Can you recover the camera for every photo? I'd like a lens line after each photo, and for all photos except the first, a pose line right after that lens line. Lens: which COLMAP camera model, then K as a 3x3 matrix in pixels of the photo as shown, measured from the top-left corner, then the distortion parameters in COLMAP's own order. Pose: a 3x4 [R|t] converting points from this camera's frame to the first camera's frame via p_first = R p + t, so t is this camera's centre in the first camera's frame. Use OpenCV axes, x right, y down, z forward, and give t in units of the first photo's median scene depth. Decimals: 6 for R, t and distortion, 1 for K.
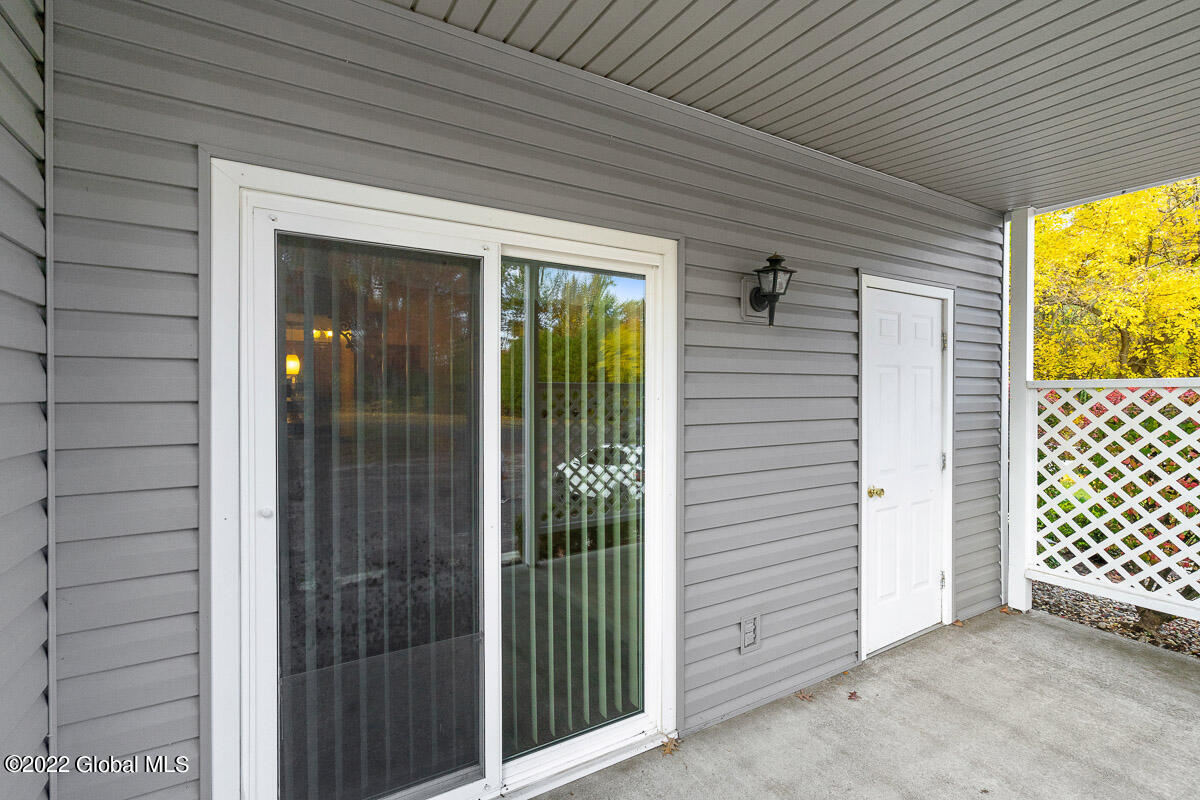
lens RADIAL K [[538.4, 0, 600.0], [0, 538.4, 400.0], [0, 0, 1]] dist [-0.000114, 0.000009]
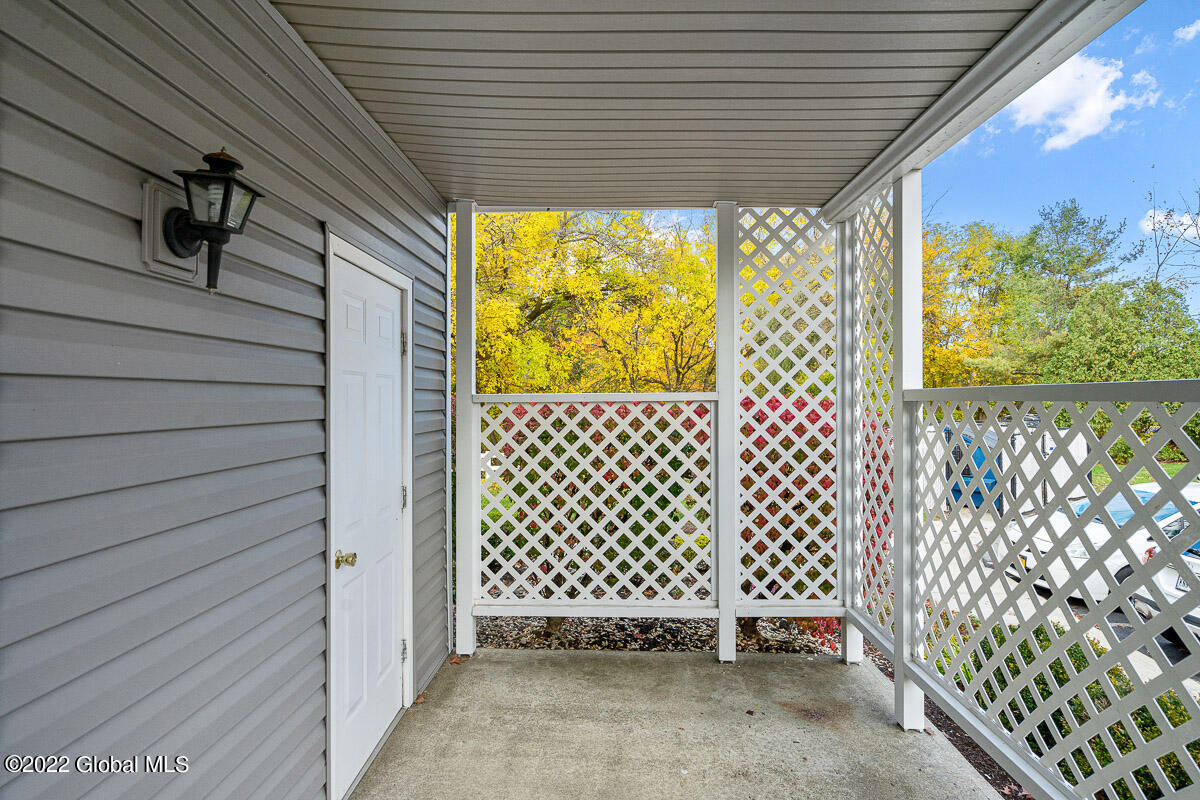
lens RADIAL K [[651.2, 0, 600.0], [0, 651.2, 400.0], [0, 0, 1]] dist [0.026498, -0.000433]
pose [[0.531986, -0.001273, 0.846752, -0.012169], [0.014204, 0.999872, -0.007421, -0.016095], [-0.846634, 0.015975, 0.531936, 0.255411]]
